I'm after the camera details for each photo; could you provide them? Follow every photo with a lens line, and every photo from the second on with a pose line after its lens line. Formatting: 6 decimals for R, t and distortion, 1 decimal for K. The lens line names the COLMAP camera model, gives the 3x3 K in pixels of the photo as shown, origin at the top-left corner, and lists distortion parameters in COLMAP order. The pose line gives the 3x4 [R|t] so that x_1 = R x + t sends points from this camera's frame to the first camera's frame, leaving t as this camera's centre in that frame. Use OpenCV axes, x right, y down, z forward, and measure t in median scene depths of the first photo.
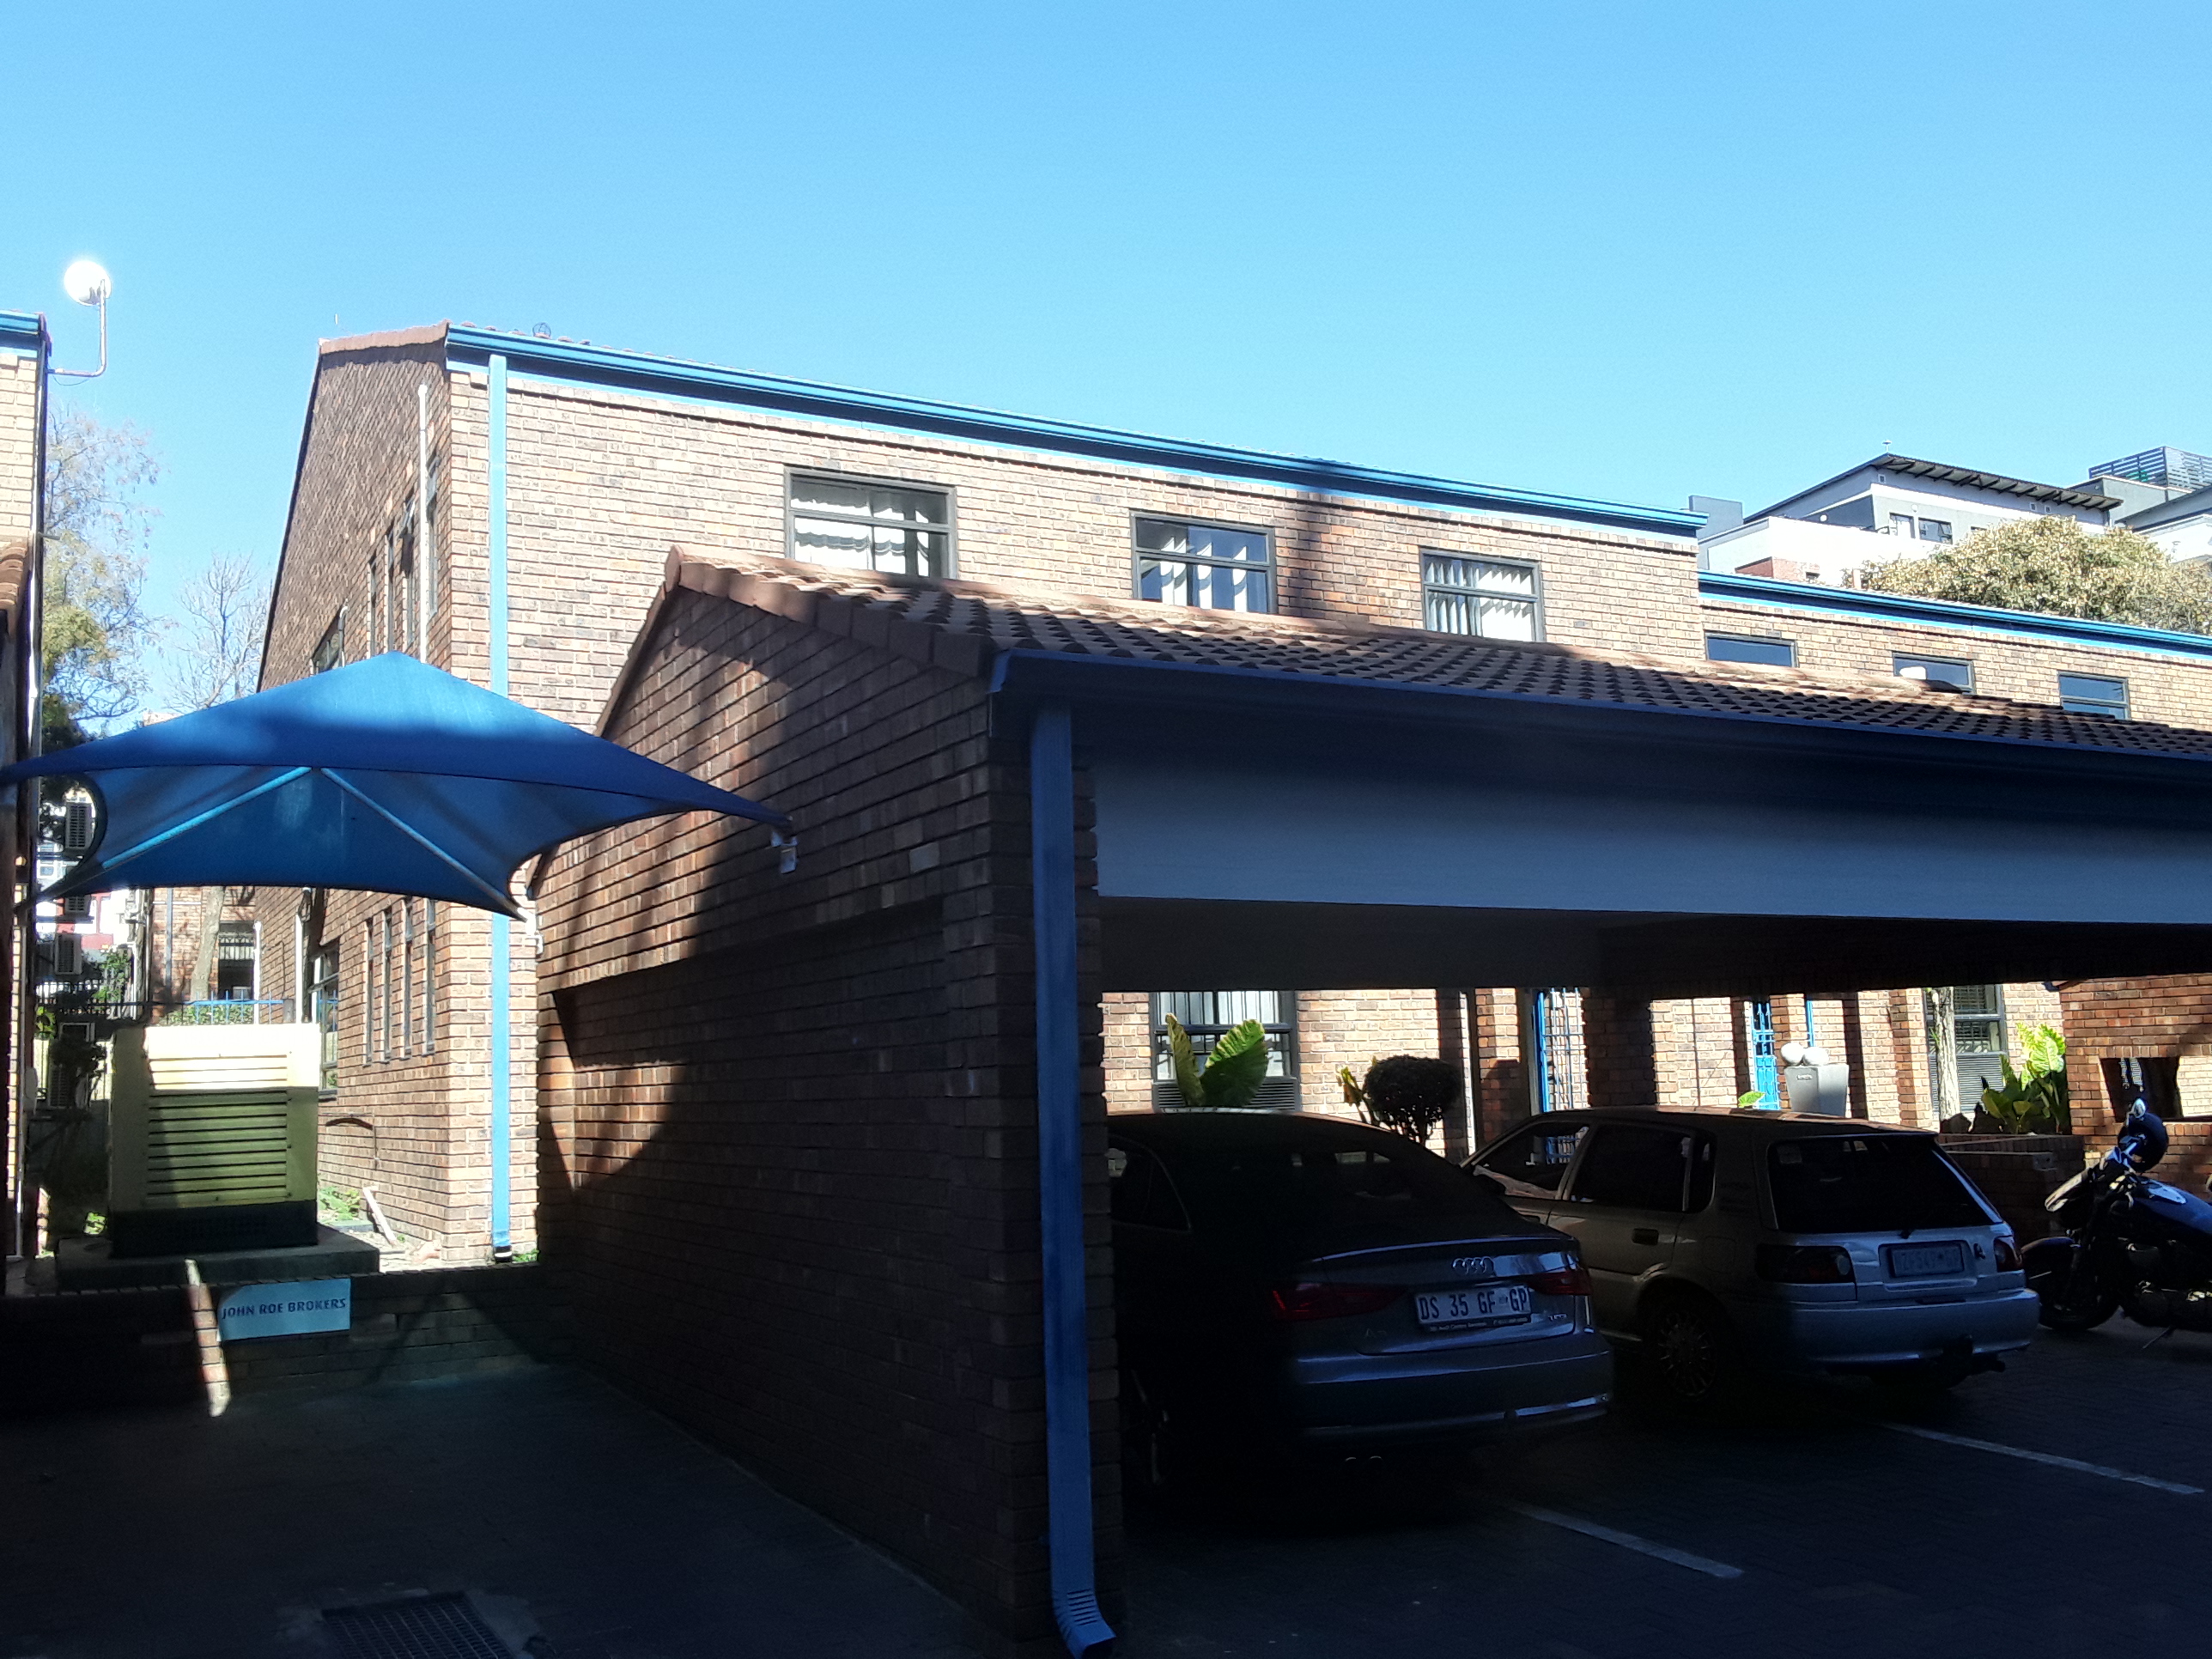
lens RADIAL K [[1937.0, 0, 1106.0], [0, 1937.0, 829.5], [0, 0, 1]] dist [0.049817, -0.077202]
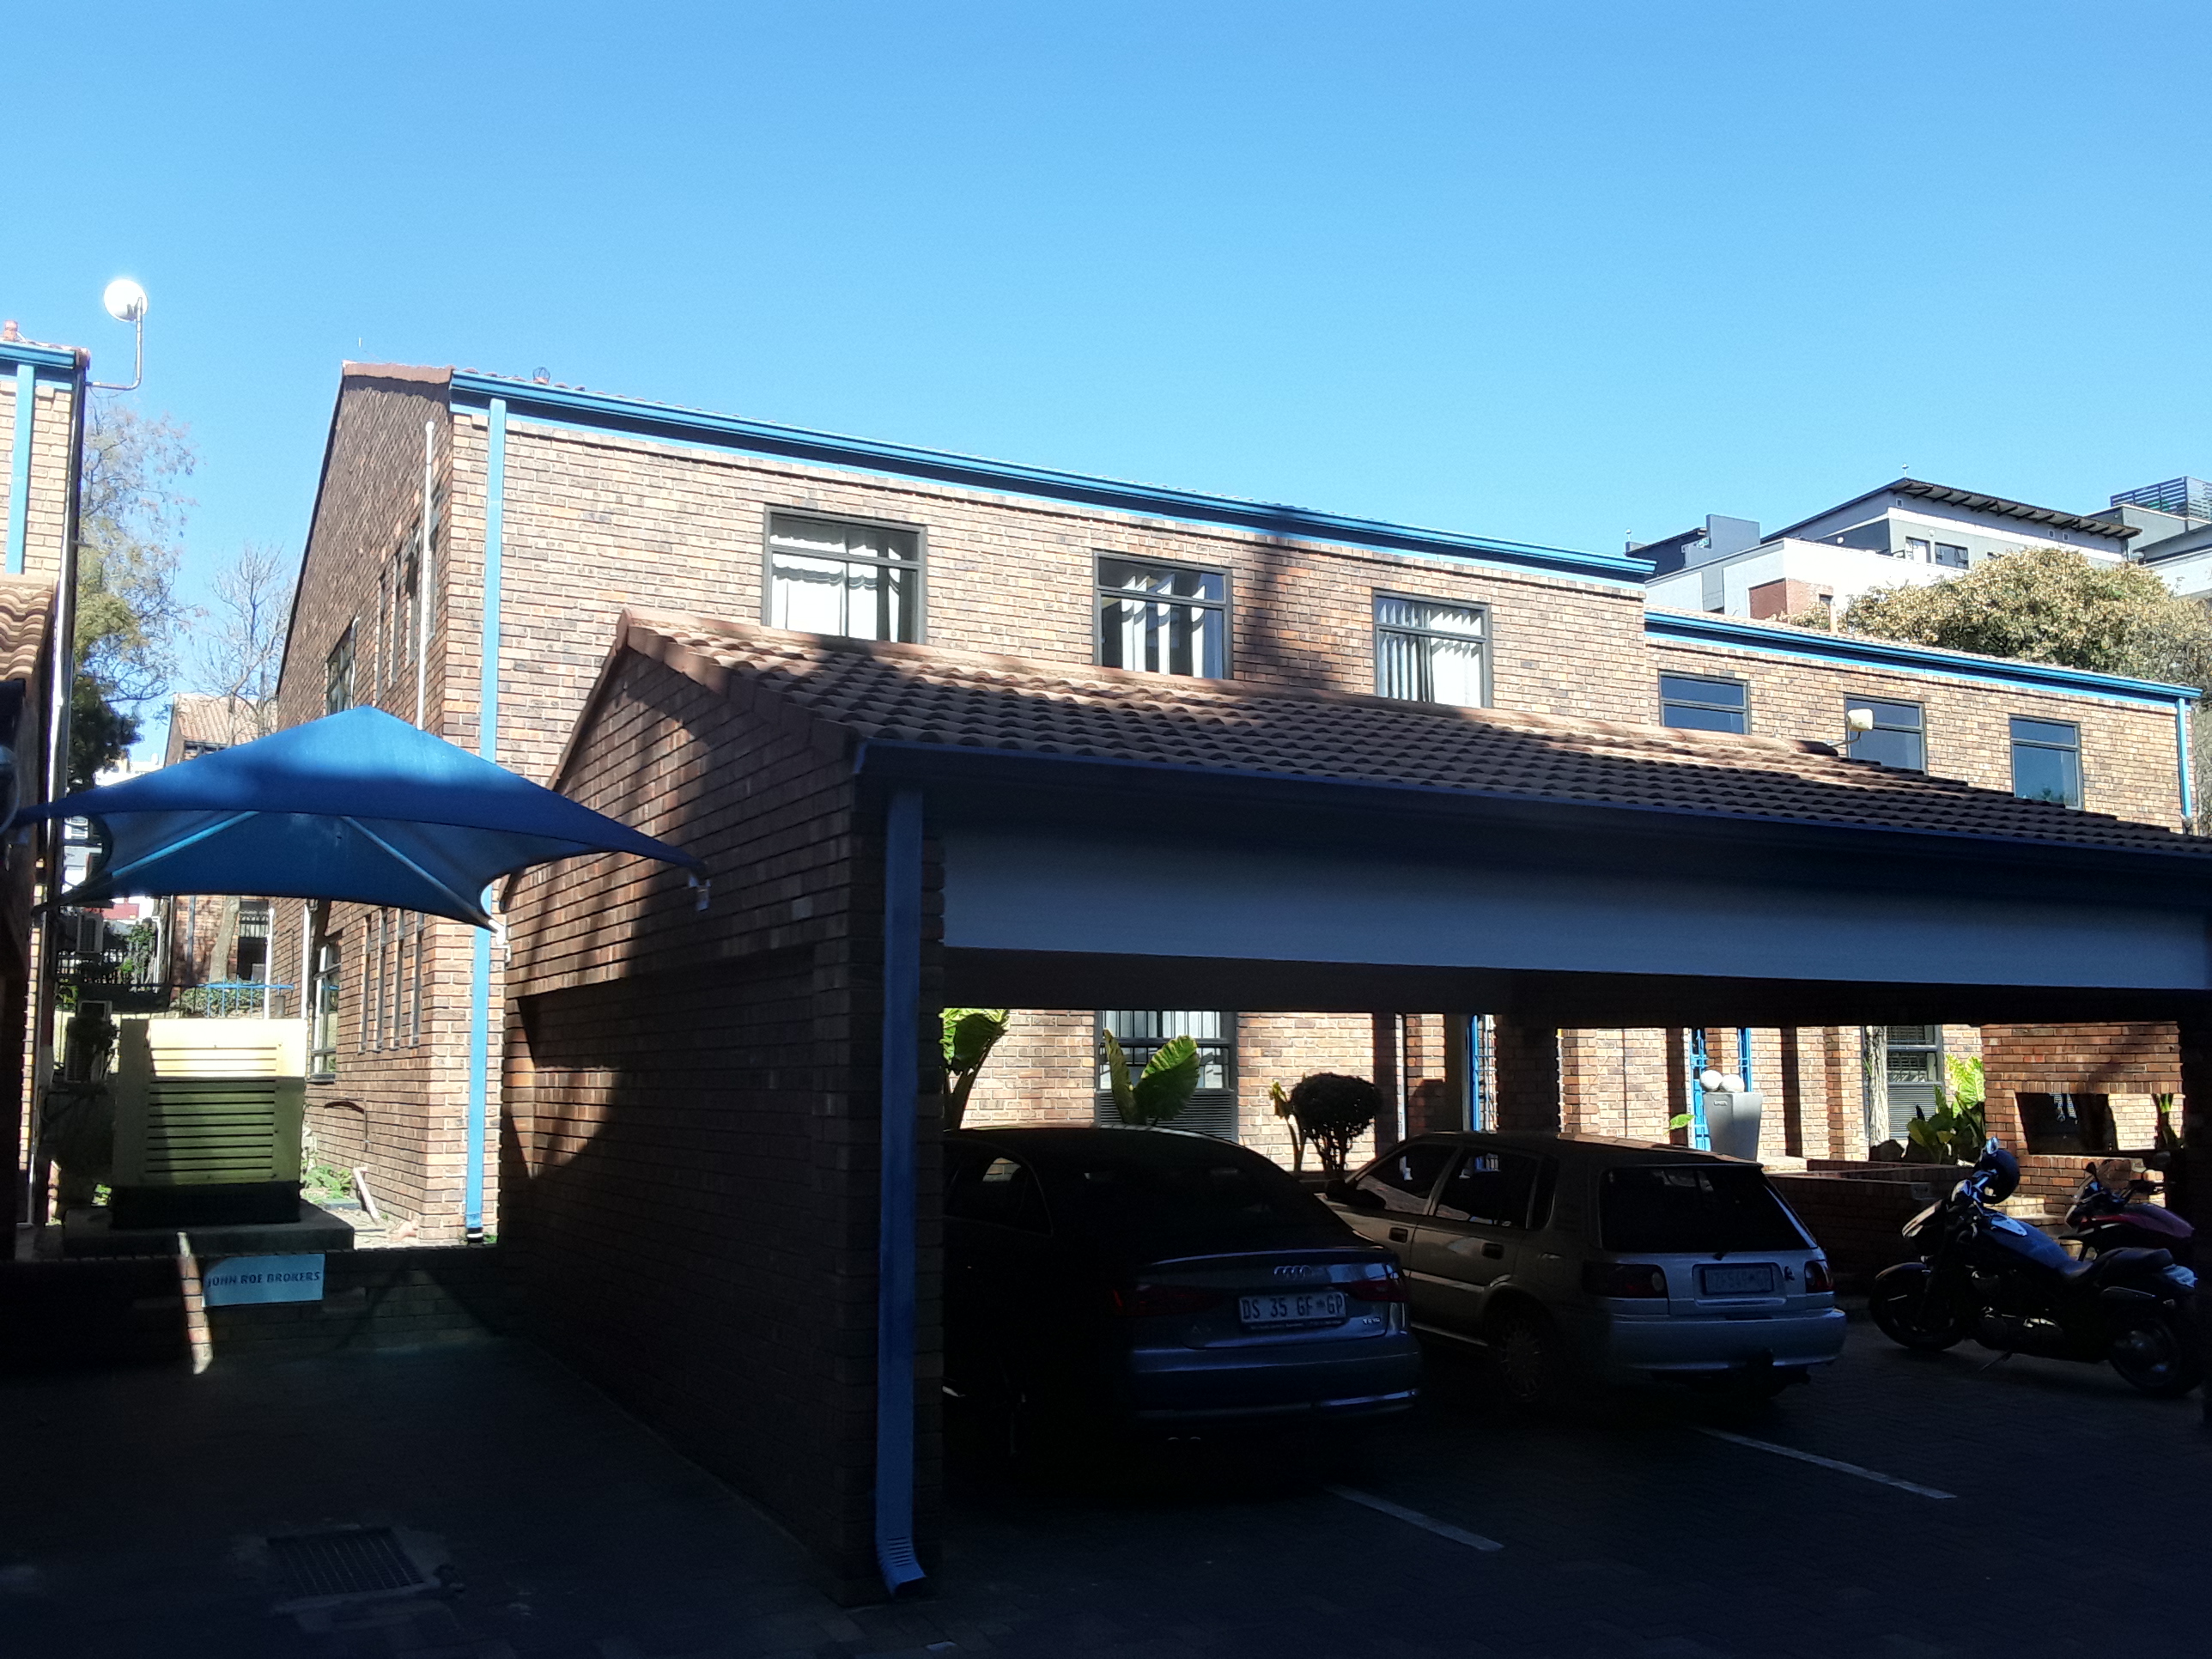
lens RADIAL K [[1966.1, 0, 1125.8], [0, 1966.1, 807.2], [0, 0, 1]] dist [0.043569, -0.060718]
pose [[0.999536, 0.027713, -0.012615, 0.049575], [-0.027780, 0.999601, -0.005110, -0.019883], [0.012468, 0.005458, 0.999907, -0.078621]]
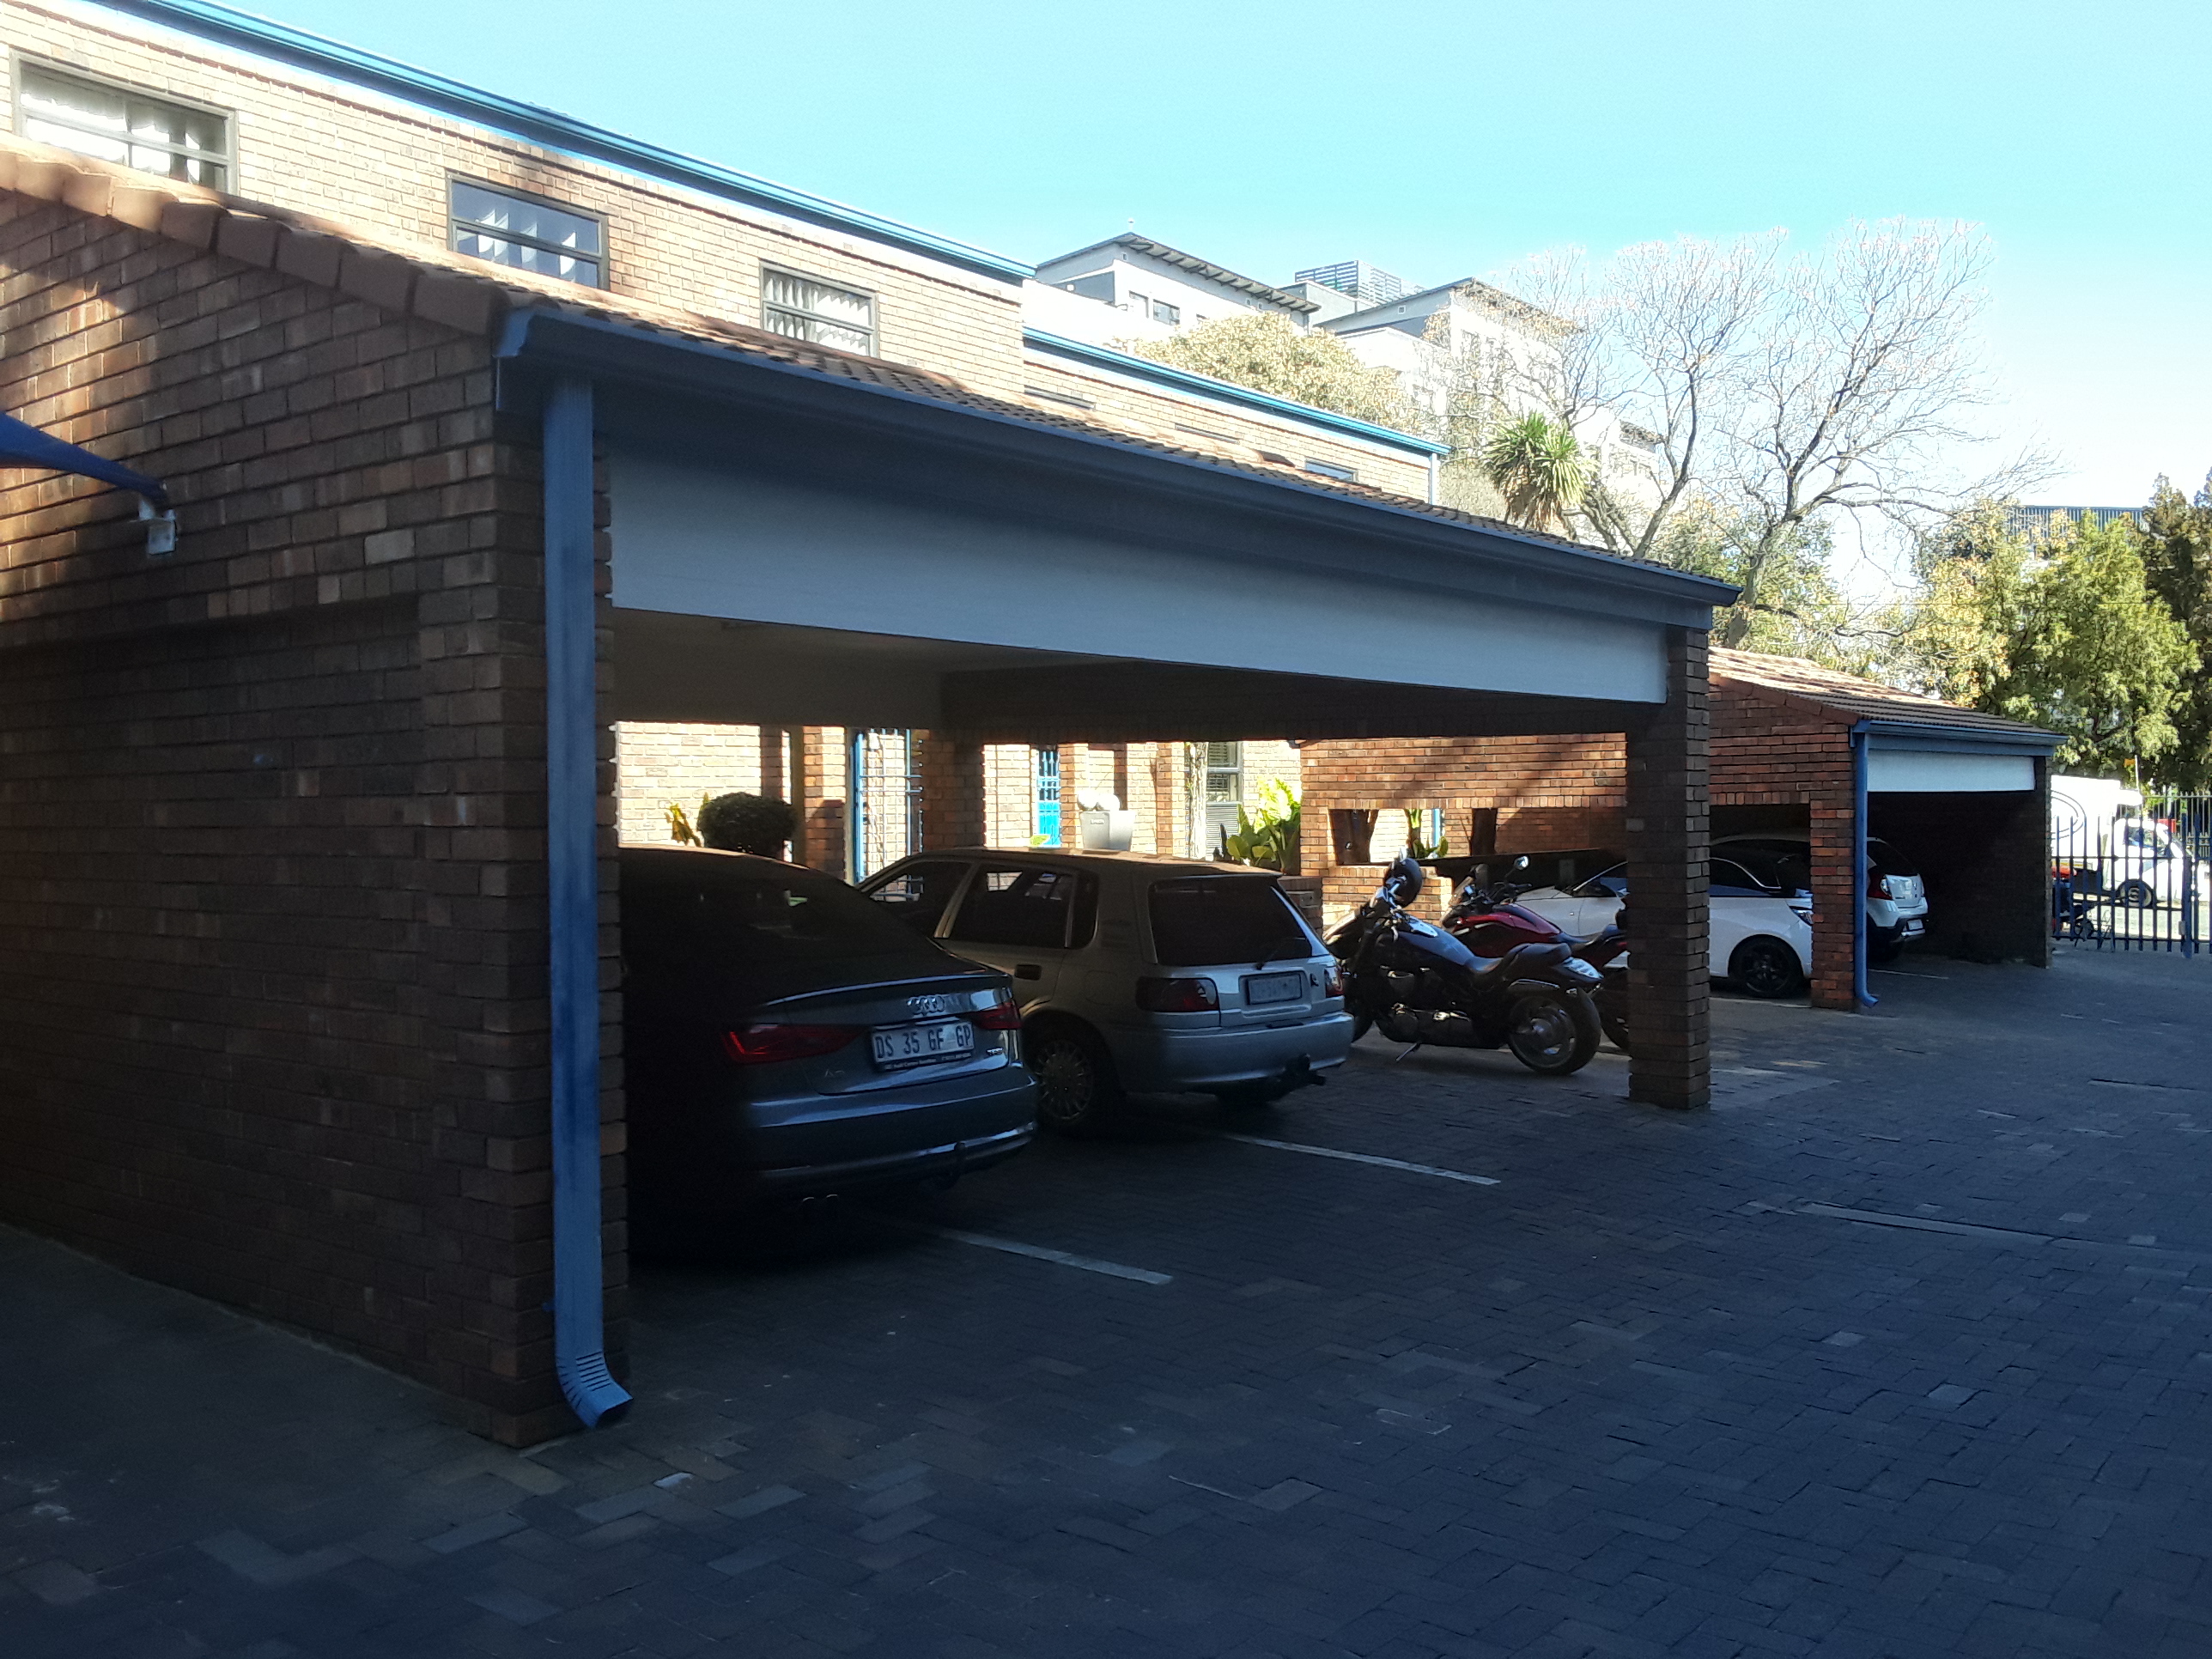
lens RADIAL K [[1937.0, 0, 1106.0], [0, 1937.0, 829.5], [0, 0, 1]] dist [0.049817, -0.077202]
pose [[0.917747, 0.017364, 0.396785, -0.061793], [-0.069970, 0.990487, 0.118491, 0.006114], [-0.390953, -0.136508, 0.910231, 0.036575]]
